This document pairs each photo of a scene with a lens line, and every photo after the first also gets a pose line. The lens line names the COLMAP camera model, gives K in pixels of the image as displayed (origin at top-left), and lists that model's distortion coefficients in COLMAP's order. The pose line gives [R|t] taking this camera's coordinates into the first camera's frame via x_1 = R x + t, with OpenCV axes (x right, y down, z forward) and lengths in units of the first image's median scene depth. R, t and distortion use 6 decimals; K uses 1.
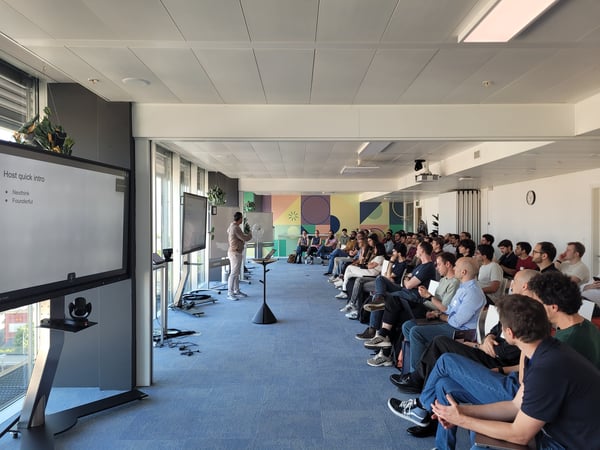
lens RADIAL K [[449.8, 0, 299.3], [0, 449.8, 219.7], [0, 0, 1]] dist [0.052744, -0.040130]
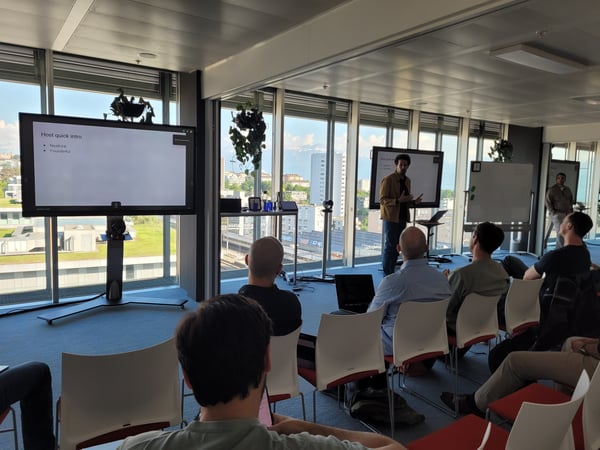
lens RADIAL K [[447.9, 0, 305.9], [0, 447.9, 219.2], [0, 0, 1]] dist [0.057085, -0.037714]
pose [[0.573842, 0.088812, -0.814136, 0.345002], [-0.024535, 0.995521, 0.091305, 0.008638], [0.818598, -0.032420, 0.573451, 0.221226]]
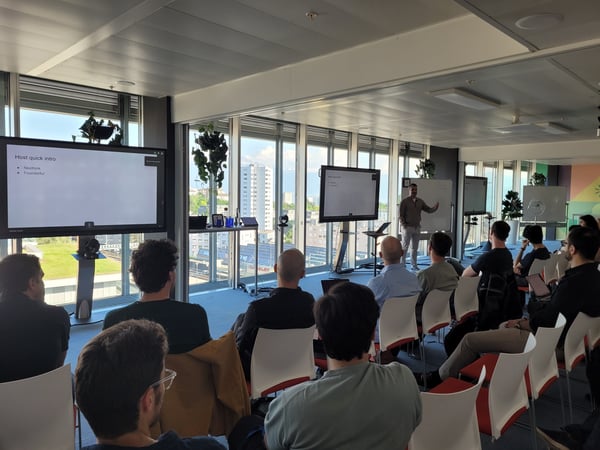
lens RADIAL K [[448.4, 0, 313.9], [0, 448.4, 216.6], [0, 0, 1]] dist [0.057568, -0.043342]
pose [[0.717327, 0.046859, -0.695159, 0.354143], [-0.014177, 0.998511, 0.052678, 0.003949], [0.696592, -0.027932, 0.716923, 0.148251]]
